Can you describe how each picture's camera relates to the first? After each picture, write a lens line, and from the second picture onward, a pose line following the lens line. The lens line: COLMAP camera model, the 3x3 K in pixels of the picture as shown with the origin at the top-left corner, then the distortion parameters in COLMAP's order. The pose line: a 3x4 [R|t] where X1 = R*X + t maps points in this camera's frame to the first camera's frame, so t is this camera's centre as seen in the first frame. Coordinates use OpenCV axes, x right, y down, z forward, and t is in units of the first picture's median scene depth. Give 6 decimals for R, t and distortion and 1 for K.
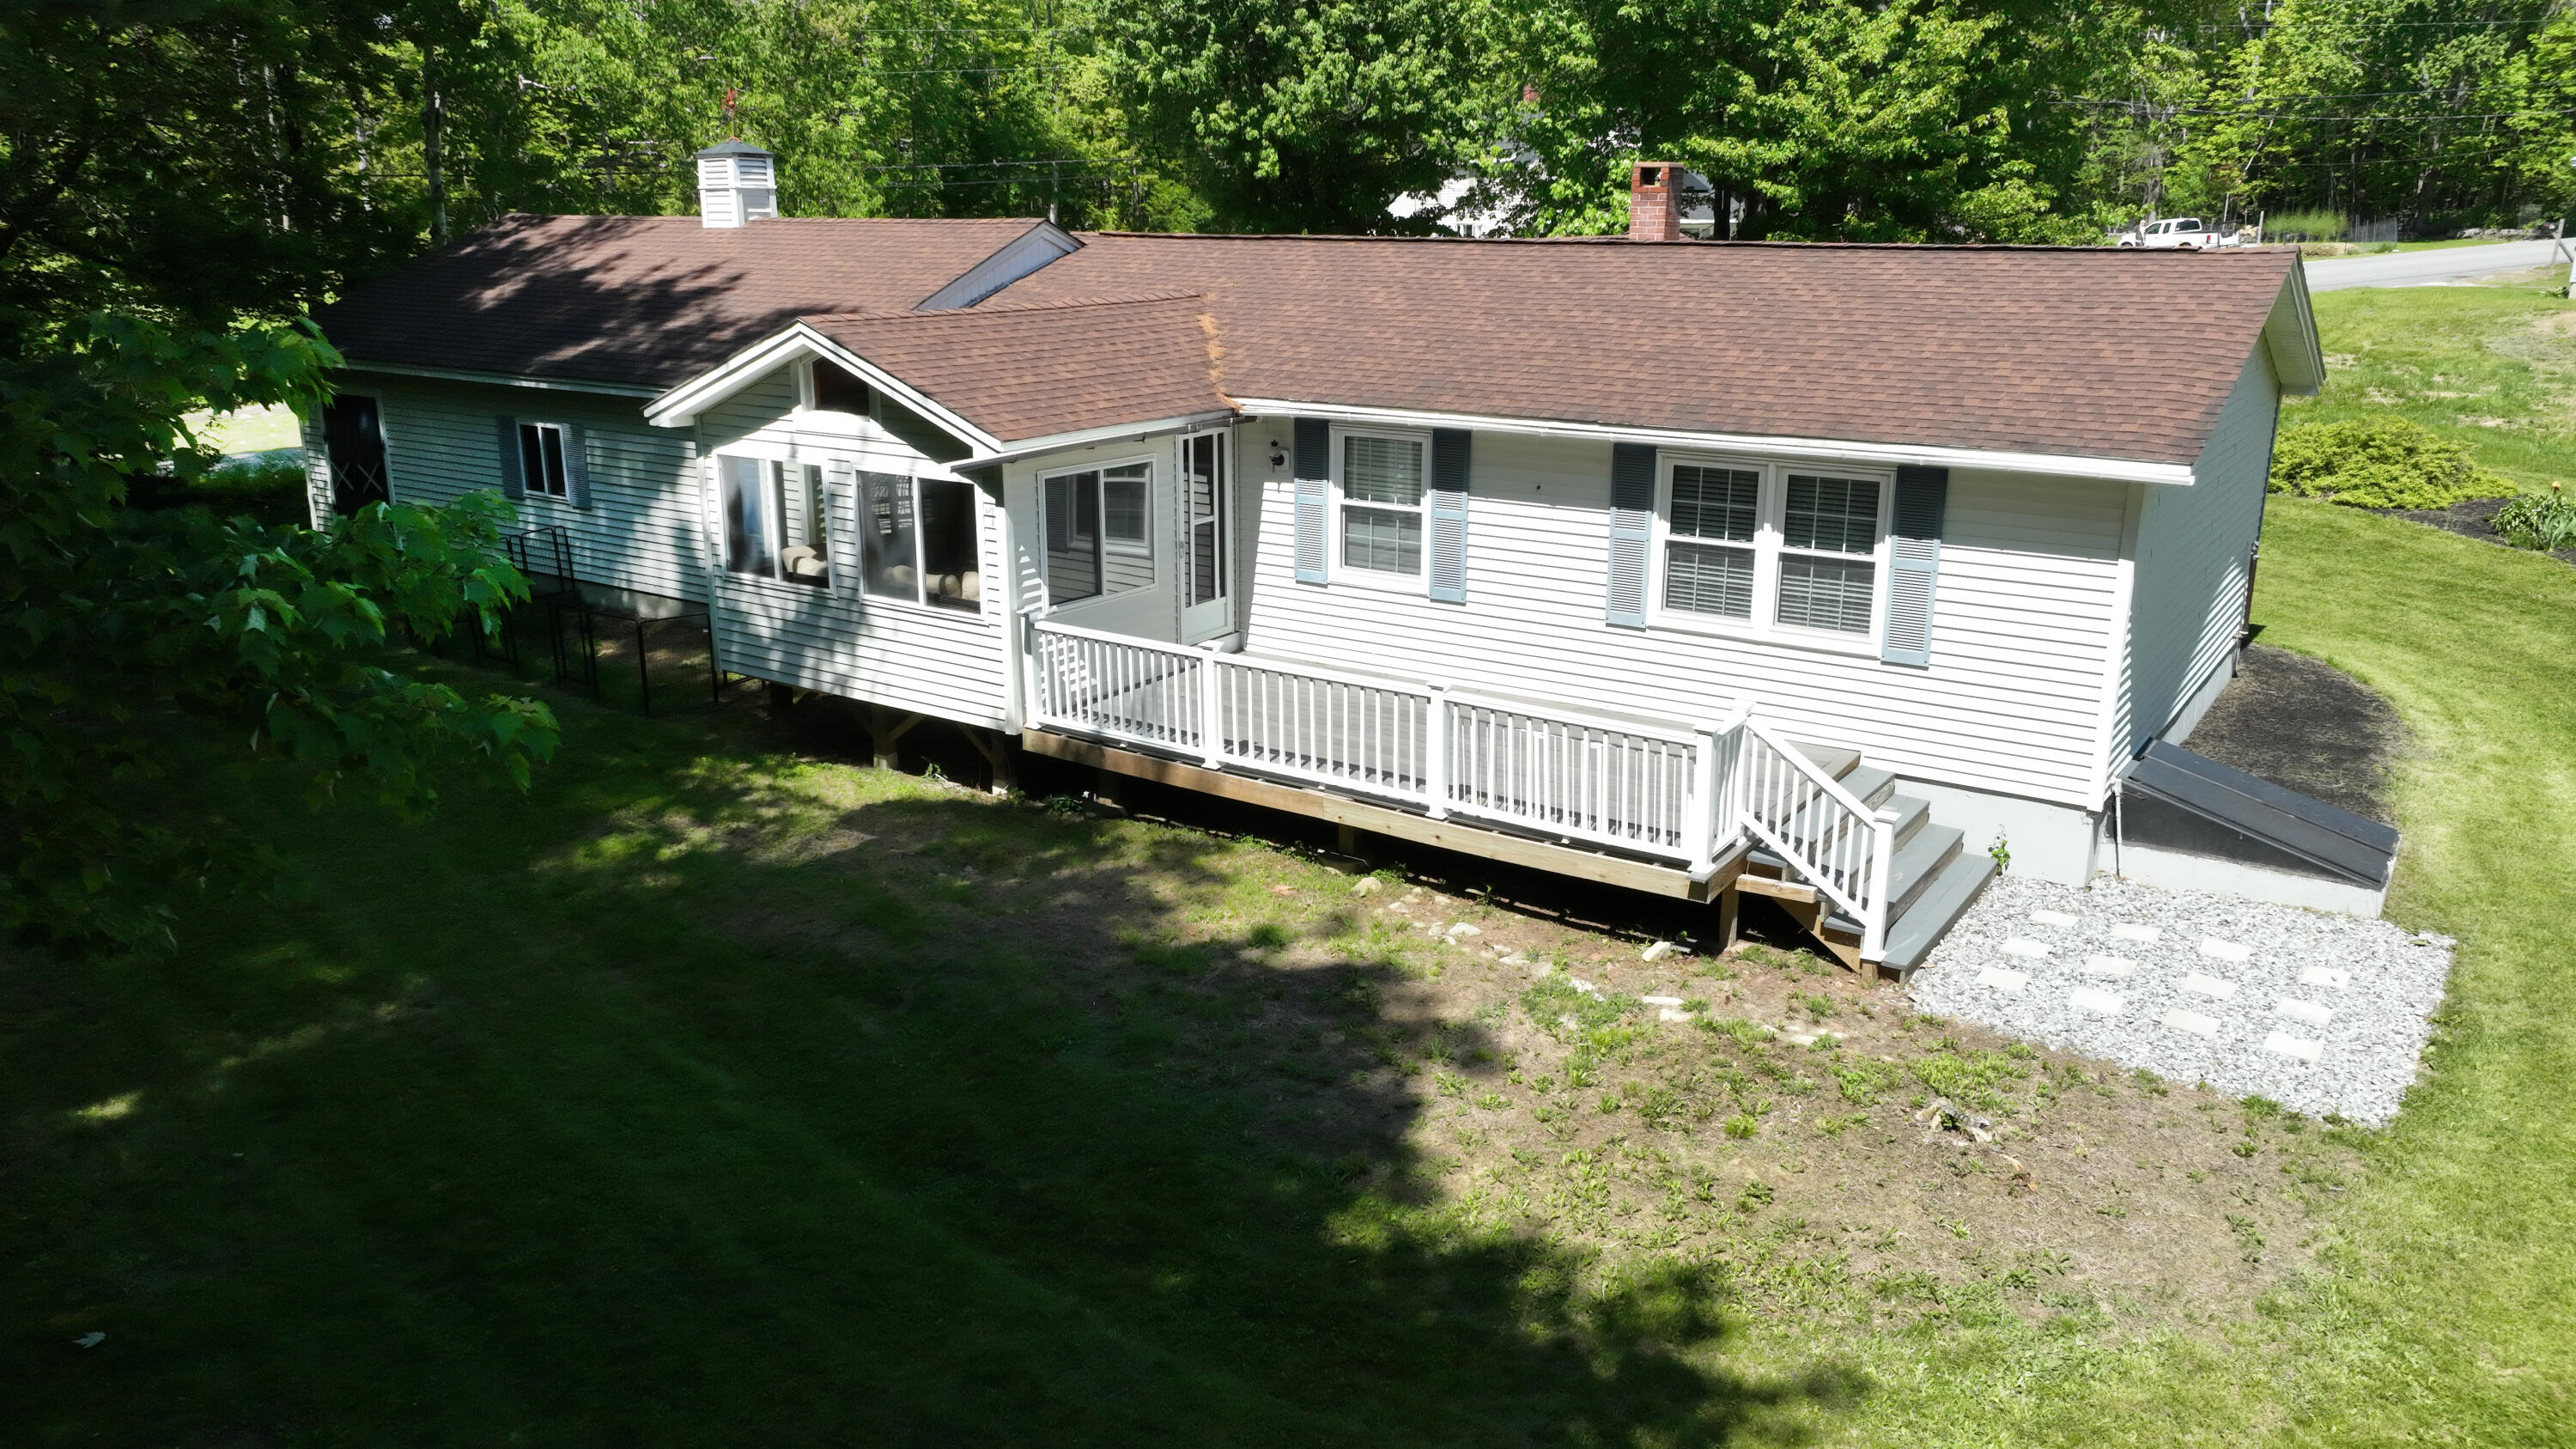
lens RADIAL K [[1809.4, 0, 1288.0], [0, 1809.4, 724.5], [0, 0, 1]] dist [0.005211, 0.000026]
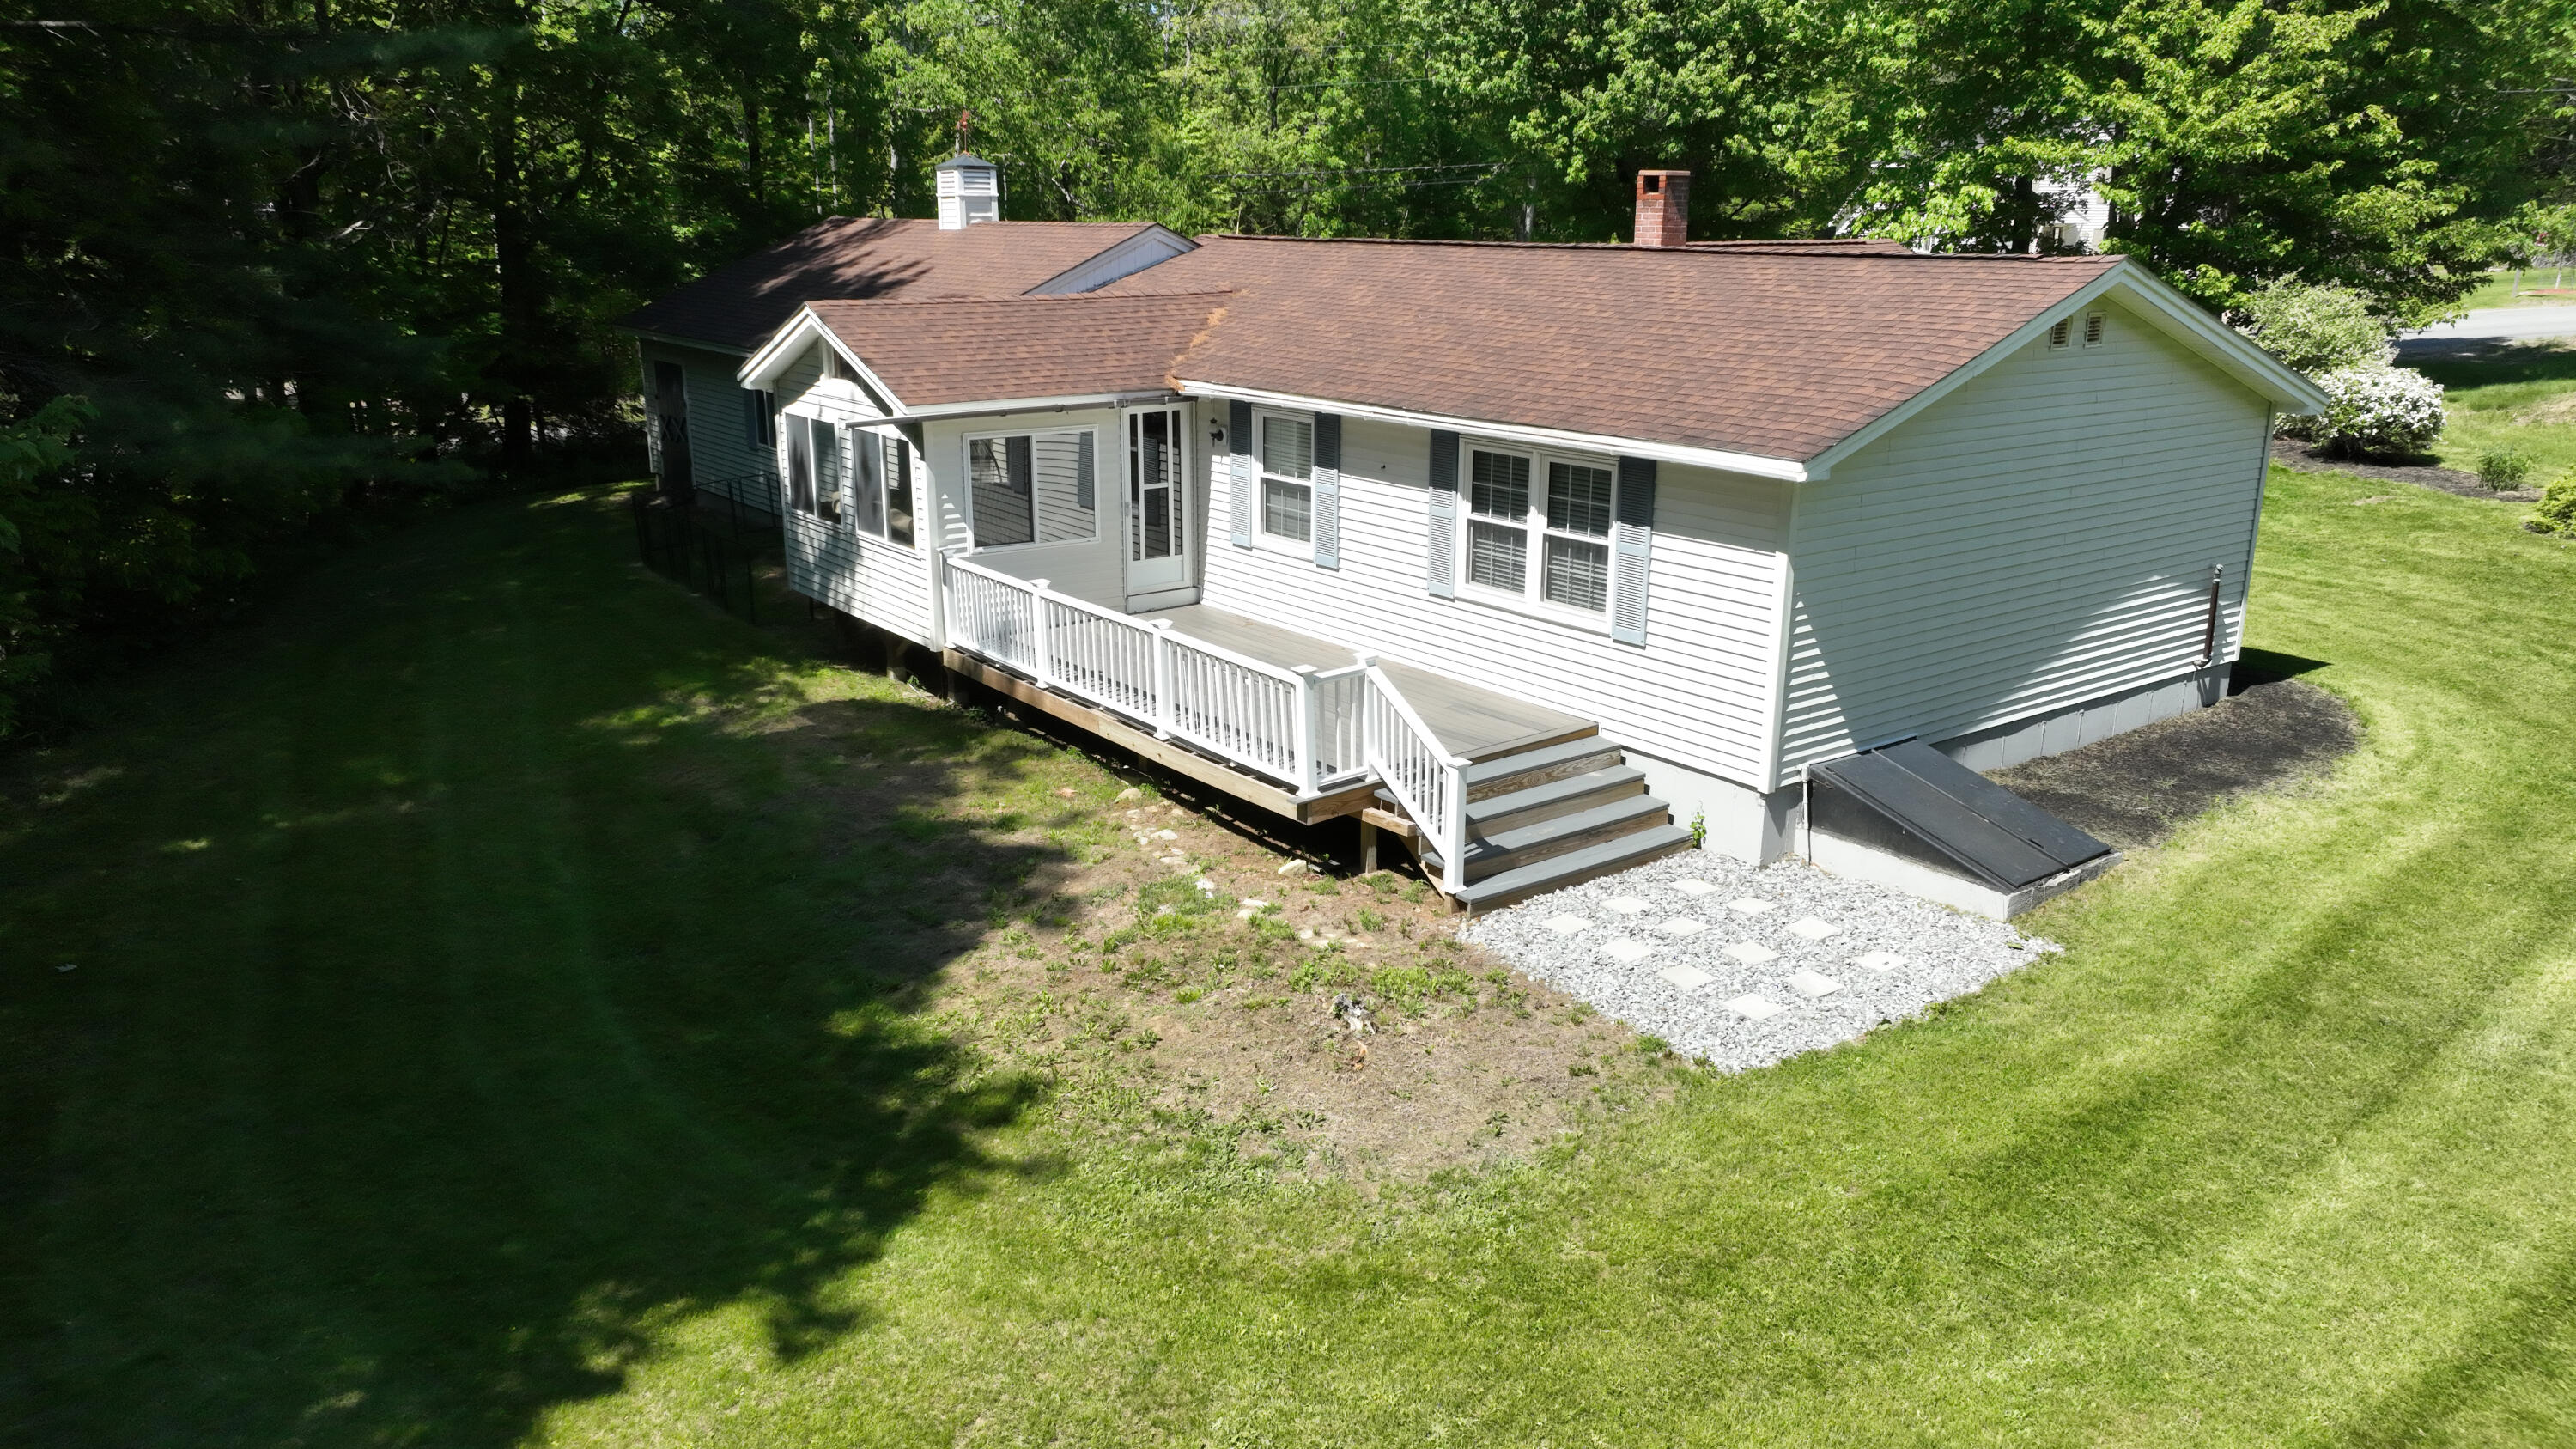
lens RADIAL K [[1804.3, 0, 1288.0], [0, 1804.3, 724.5], [0, 0, 1]] dist [0.023932, -0.056264]
pose [[0.947169, 0.089049, -0.308127, 0.453800], [-0.089290, 0.995916, 0.013348, 0.017375], [0.308057, 0.014870, 0.951252, -0.071440]]
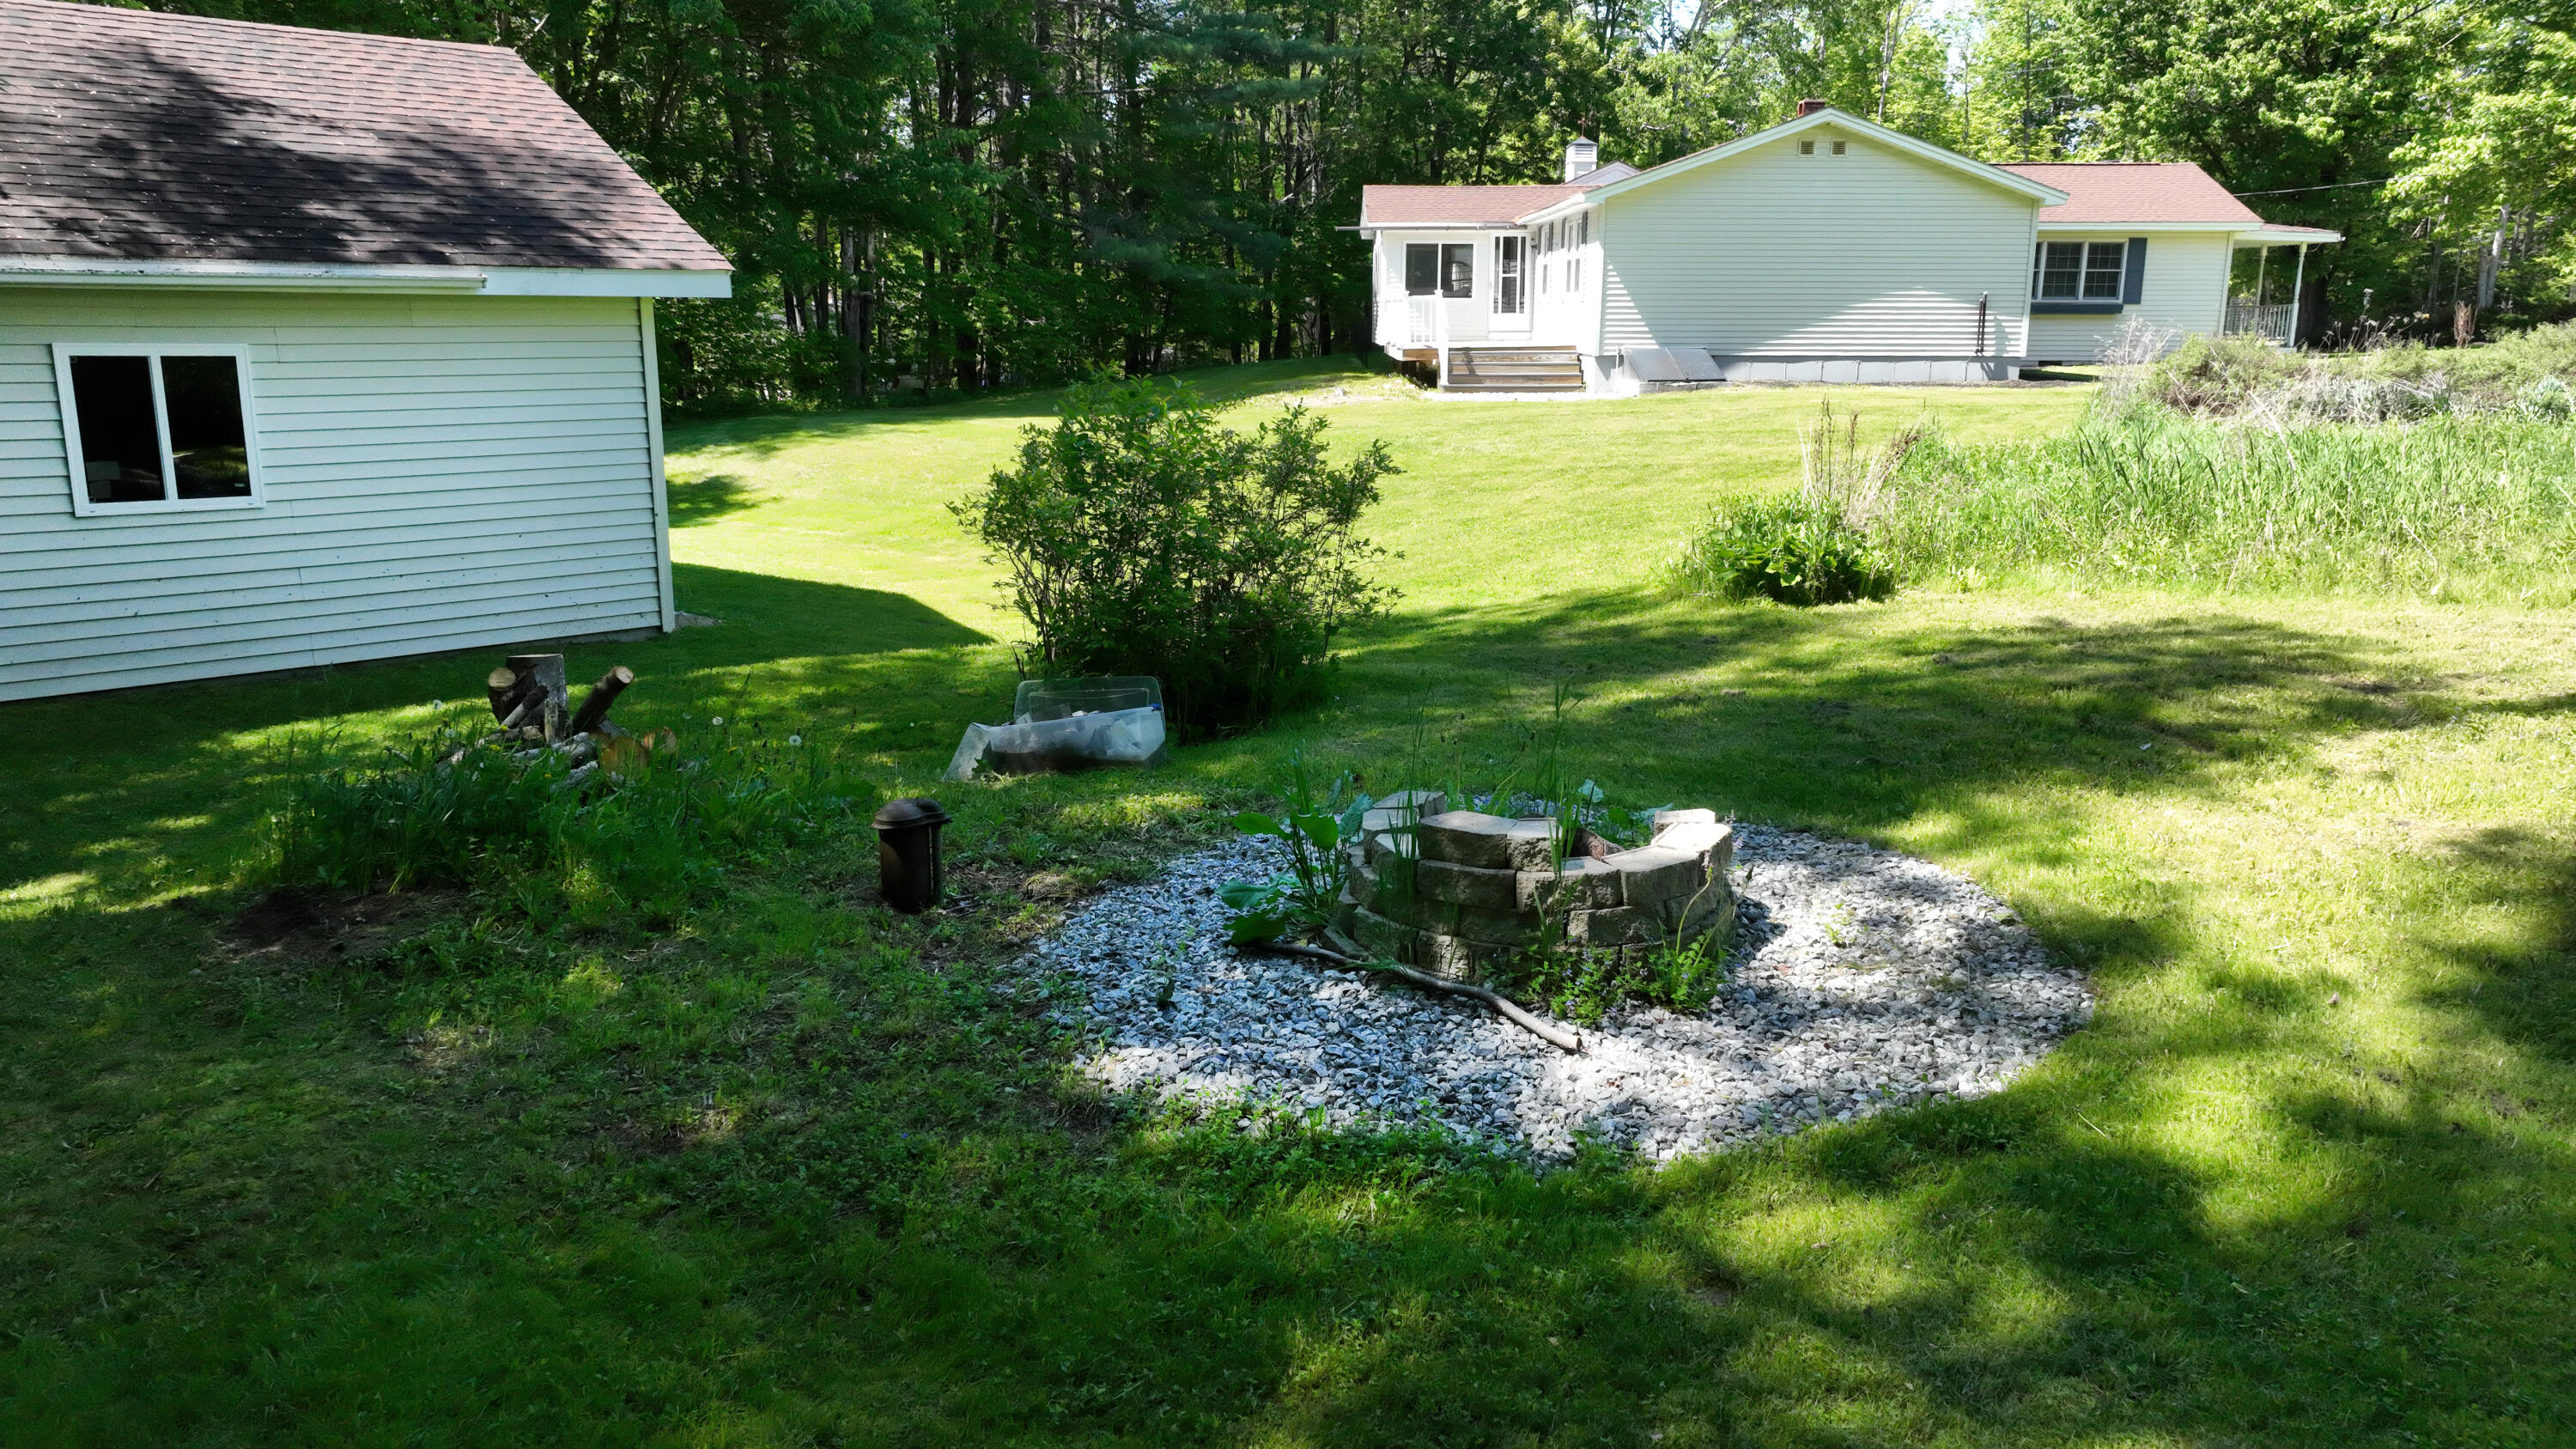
lens RADIAL K [[1804.3, 0, 1288.0], [0, 1804.3, 724.5], [0, 0, 1]] dist [0.023932, -0.056264]
pose [[0.553277, 0.181819, -0.812912, 1.968258], [-0.228709, 0.971542, 0.061637, 0.405144], [0.800985, 0.151818, 0.579115, -0.499456]]
